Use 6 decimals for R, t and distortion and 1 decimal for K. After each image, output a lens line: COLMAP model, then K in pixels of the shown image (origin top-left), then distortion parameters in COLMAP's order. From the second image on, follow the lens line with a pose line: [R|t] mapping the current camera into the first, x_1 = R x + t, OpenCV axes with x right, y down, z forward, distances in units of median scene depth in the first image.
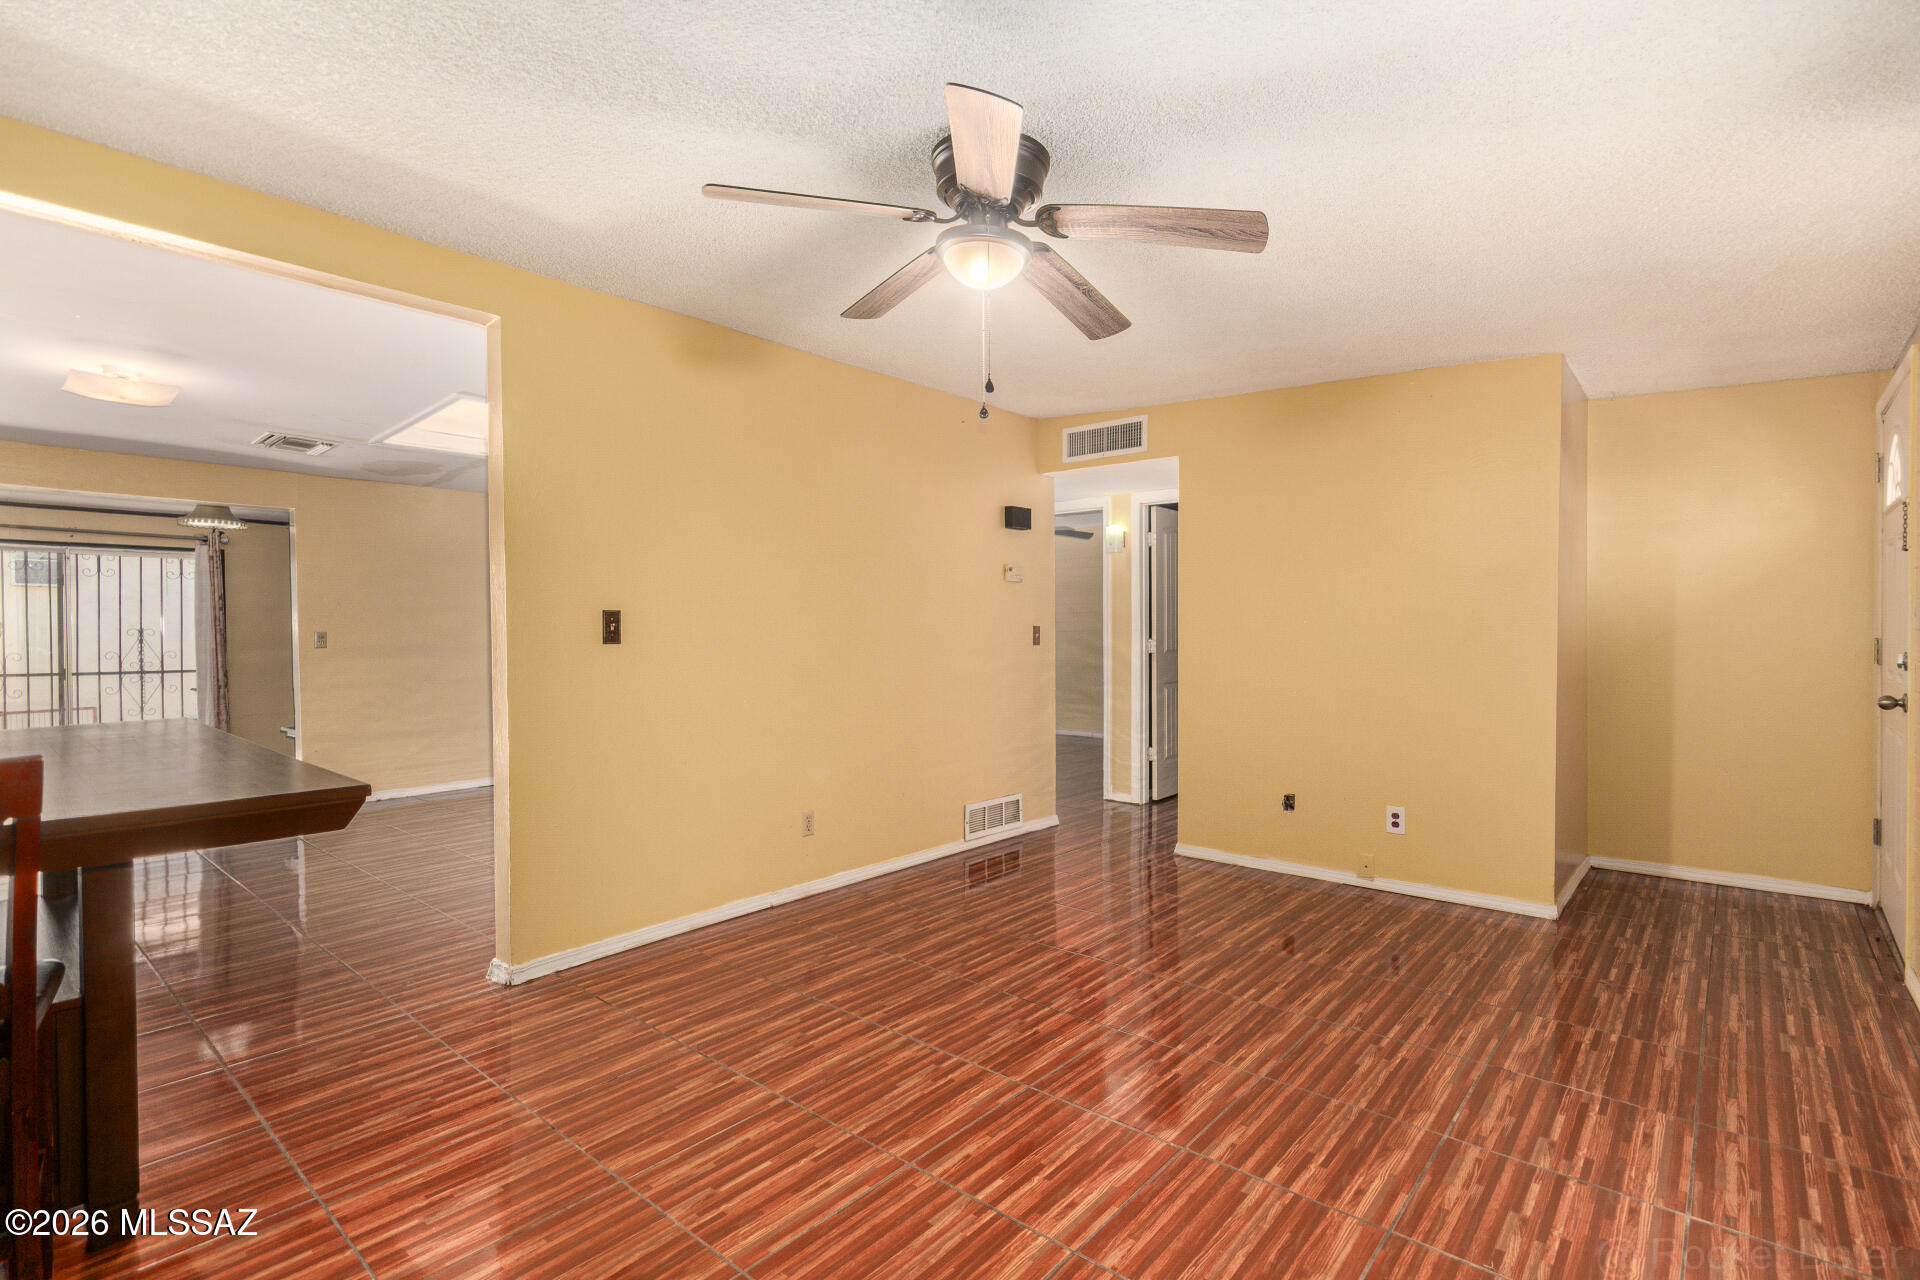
lens RADIAL K [[892.8, 0, 972.5], [0, 892.8, 636.2], [0, 0, 1]] dist [0.002356, -0.000392]
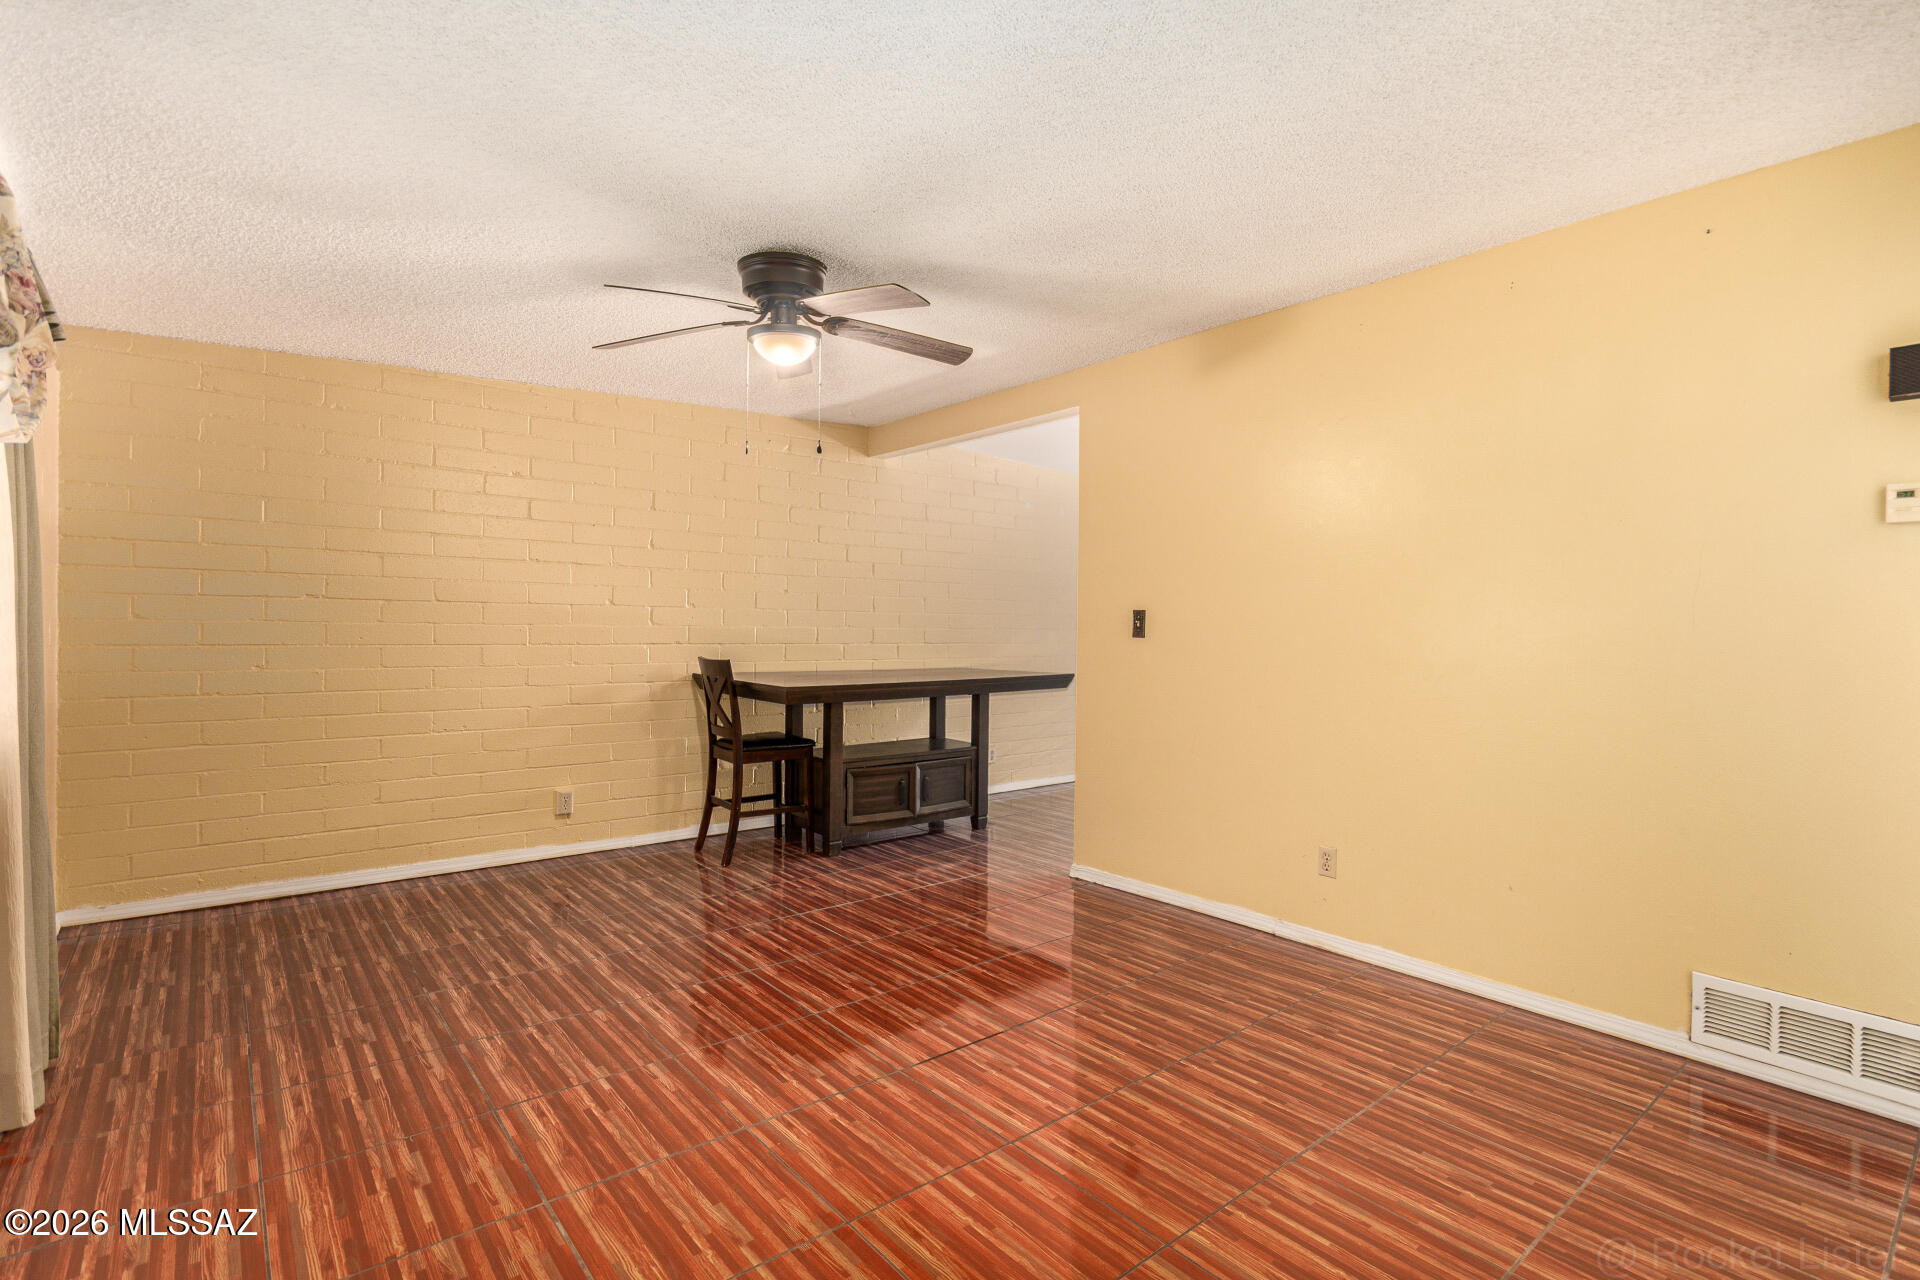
lens RADIAL K [[892.8, 0, 962.8], [0, 892.8, 634.2], [0, 0, 1]] dist [0.002356, -0.000392]
pose [[-0.160559, 0.011926, -0.986954, 1.118300], [-0.018437, 0.999716, 0.015080, -0.012412], [0.986854, 0.020618, -0.160294, 1.298906]]
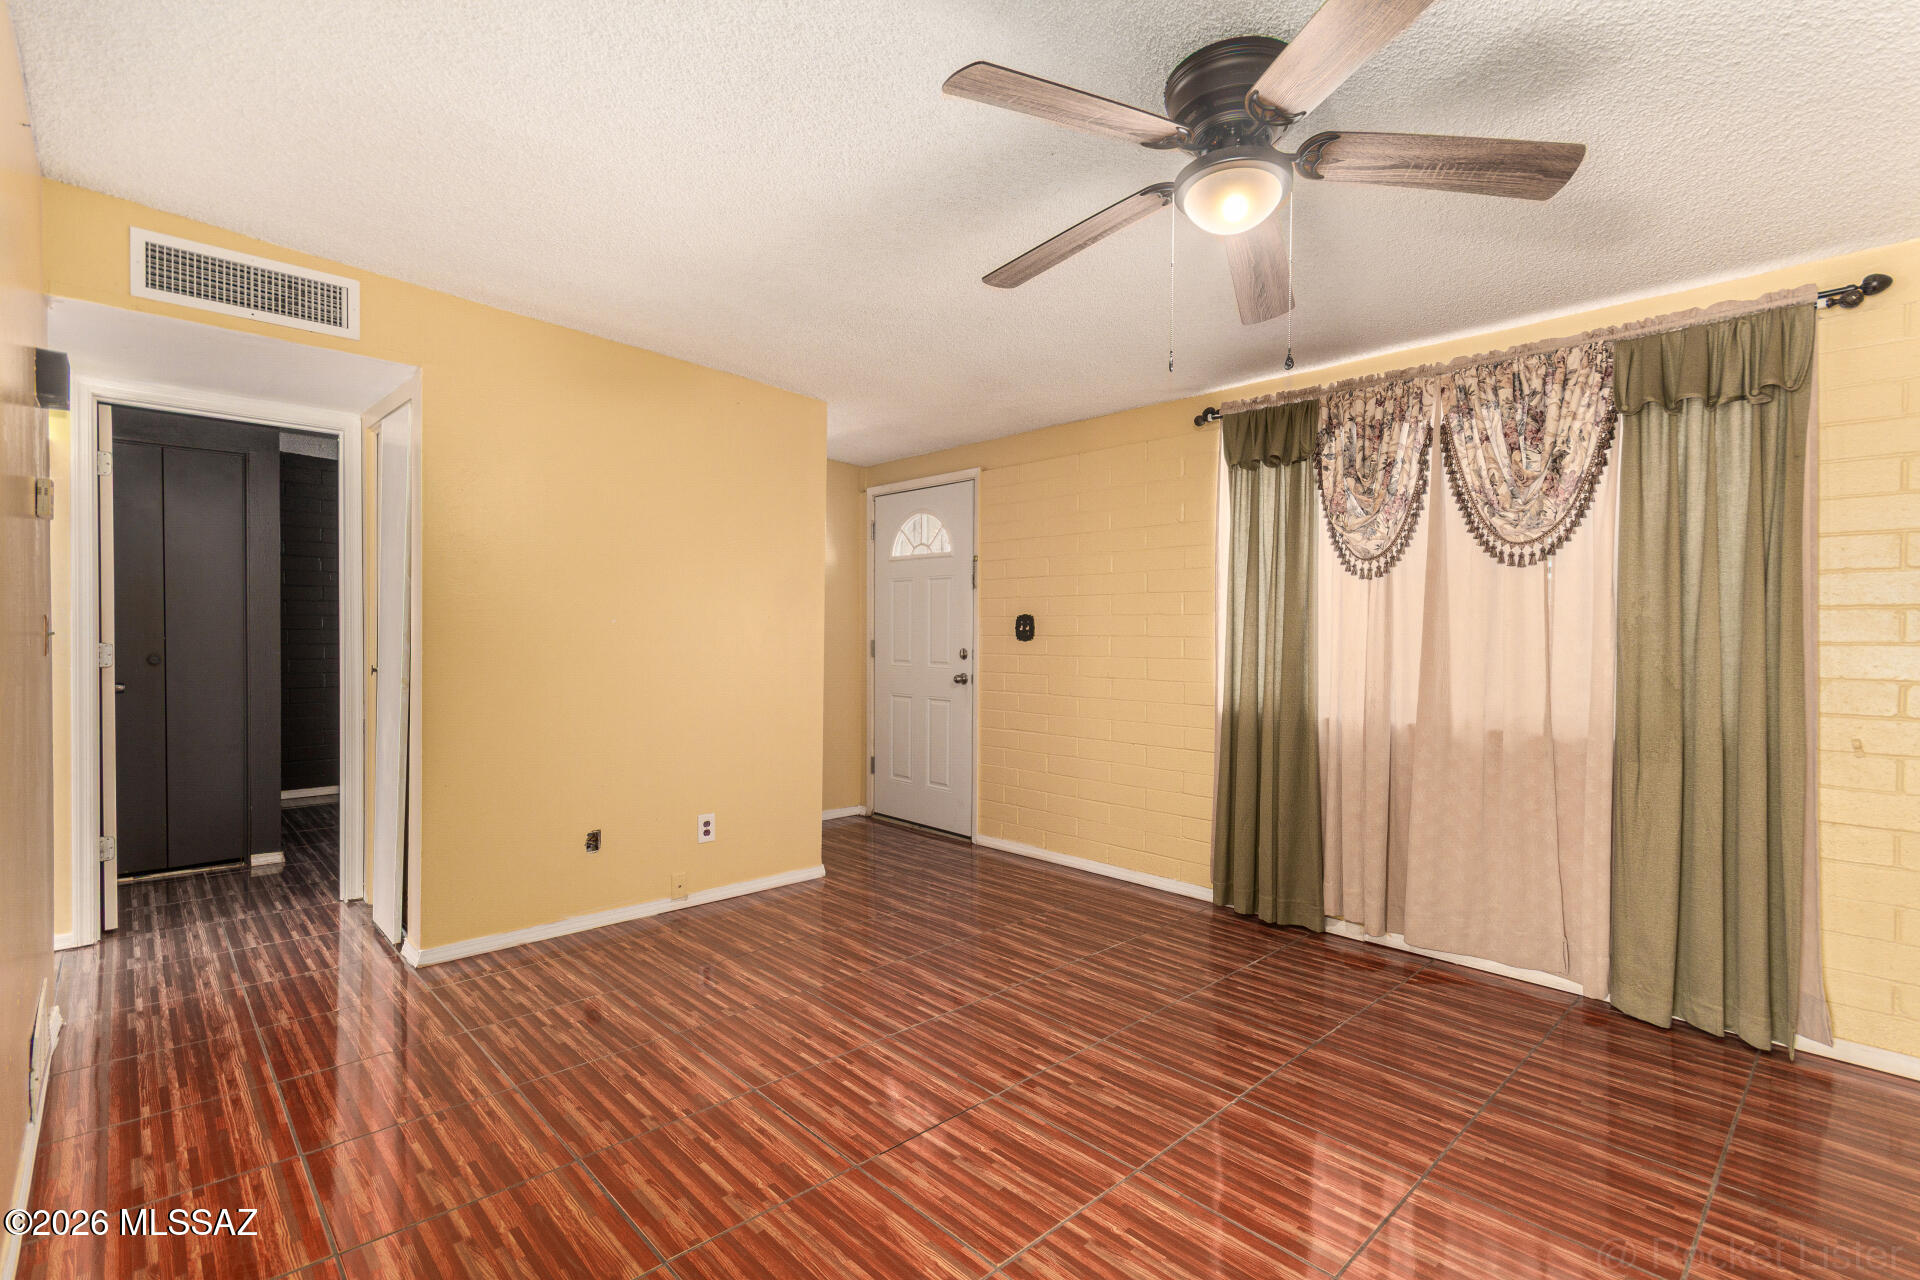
lens RADIAL K [[892.8, 0, 965.9], [0, 892.8, 635.5], [0, 0, 1]] dist [0.002356, -0.000392]
pose [[0.097435, 0.004034, 0.995234, -0.756255], [-0.001207, 0.999992, -0.003935, 0.001763], [-0.995241, -0.000818, 0.097439, 1.025456]]
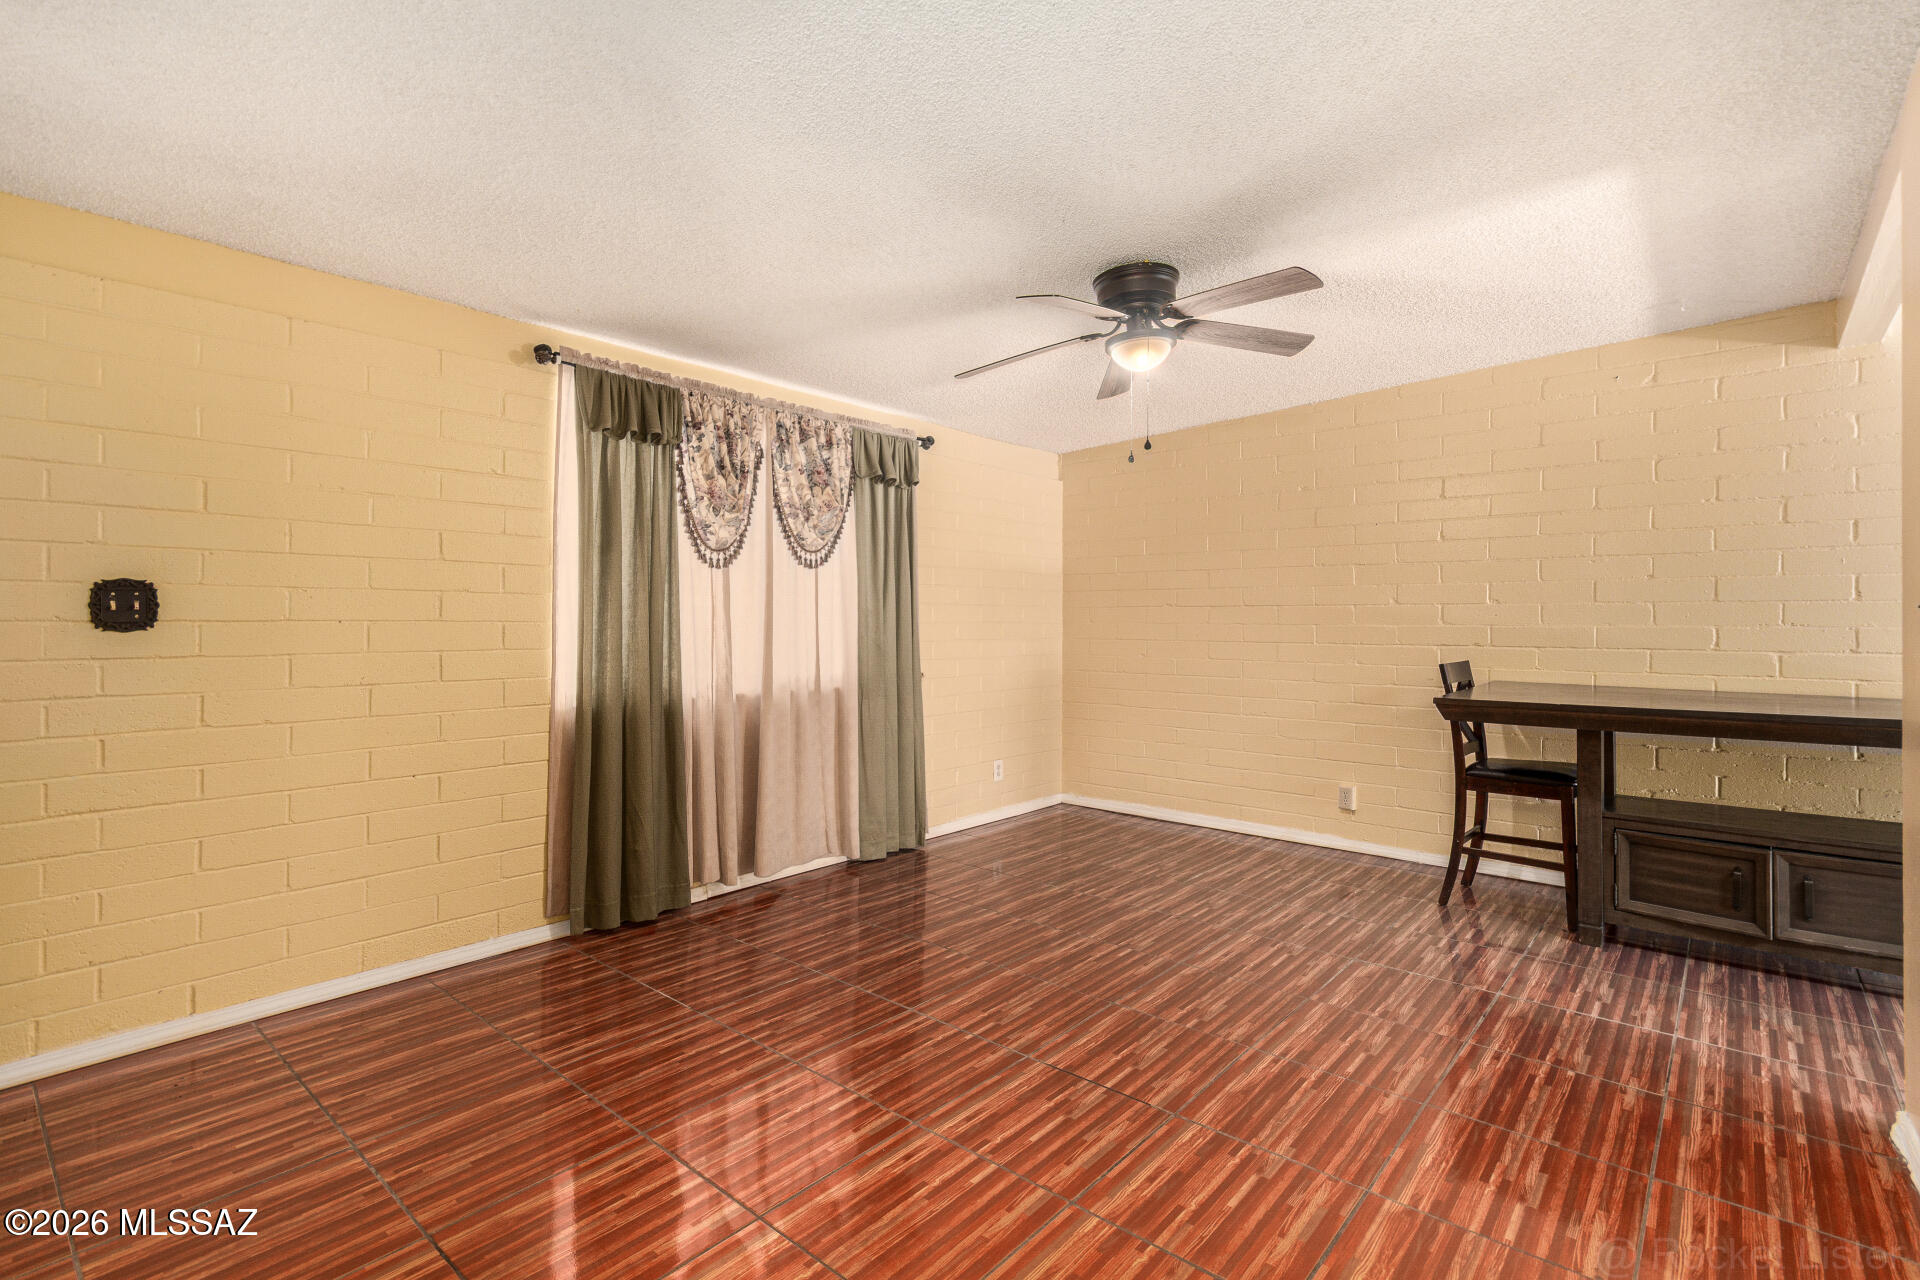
lens RADIAL K [[892.8, 0, 987.1], [0, 892.8, 619.8], [0, 0, 1]] dist [0.002356, -0.000392]
pose [[-0.999826, 0.002379, -0.018477, 0.238406], [0.002322, 0.999992, 0.003132, -0.007742], [0.018484, 0.003089, -0.999824, 2.069986]]
